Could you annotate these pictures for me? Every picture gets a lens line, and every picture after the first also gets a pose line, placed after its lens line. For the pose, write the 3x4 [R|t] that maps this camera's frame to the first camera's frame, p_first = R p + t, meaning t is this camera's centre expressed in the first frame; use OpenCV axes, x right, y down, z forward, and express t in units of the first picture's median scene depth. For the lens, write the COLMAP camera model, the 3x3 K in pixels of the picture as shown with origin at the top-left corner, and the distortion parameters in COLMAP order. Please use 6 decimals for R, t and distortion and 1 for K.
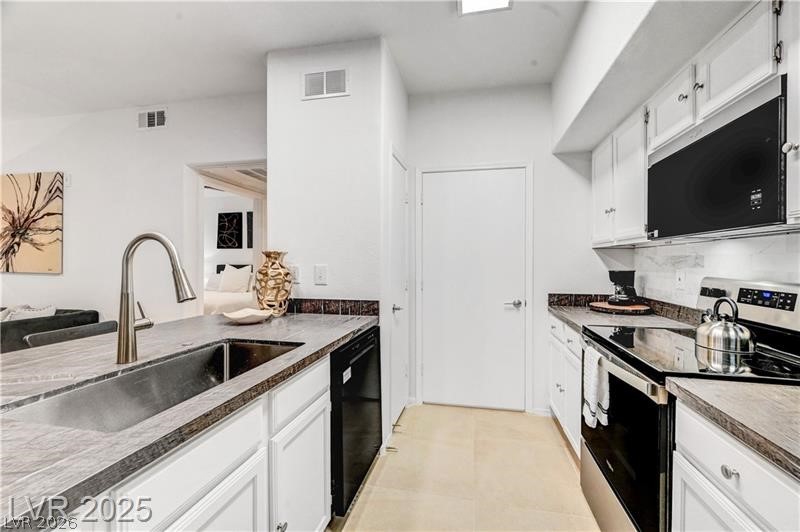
lens RADIAL K [[318.2, 0, 407.5], [0, 318.2, 264.5], [0, 0, 1]] dist [-0.010924, 0.000059]
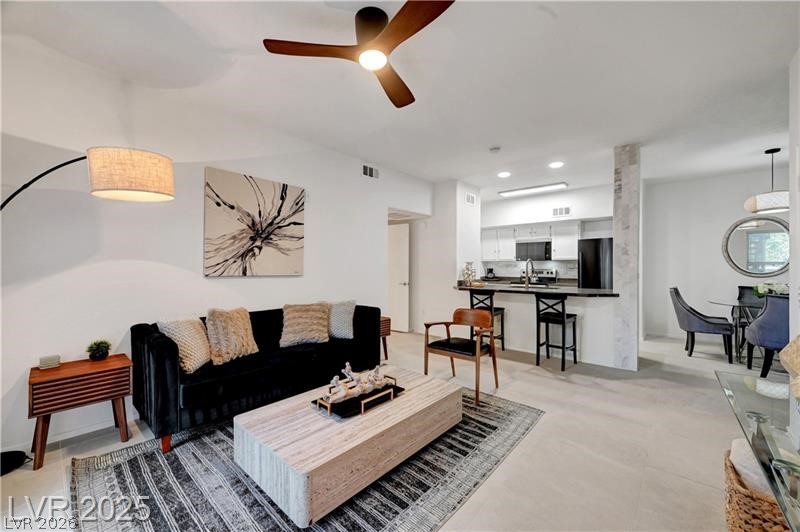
lens RADIAL K [[318.2, 0, 407.3], [0, 318.2, 268.4], [0, 0, 1]] dist [-0.010924, 0.000059]
pose [[0.500836, -0.004011, 0.865533, -1.924200], [0.009814, 0.999951, -0.001045, 0.007751], [-0.865487, 0.009018, 0.500850, 0.072123]]
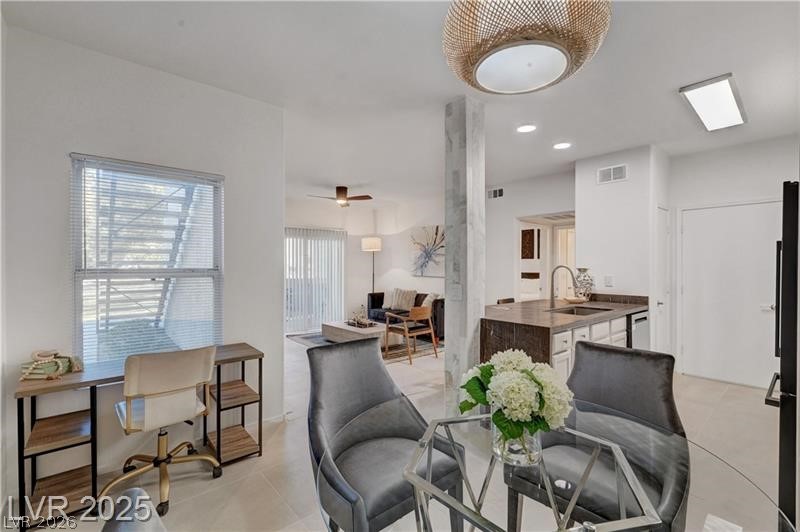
lens RADIAL K [[352.6, 0, 407.7], [0, 352.6, 267.2], [0, 0, 1]] dist [-0.000835, 0.000158]
pose [[0.806023, -0.000105, -0.591884, -0.008684], [0.000037, 1.000000, -0.000126, -0.030953], [0.591884, 0.000080, 0.806023, -0.907654]]
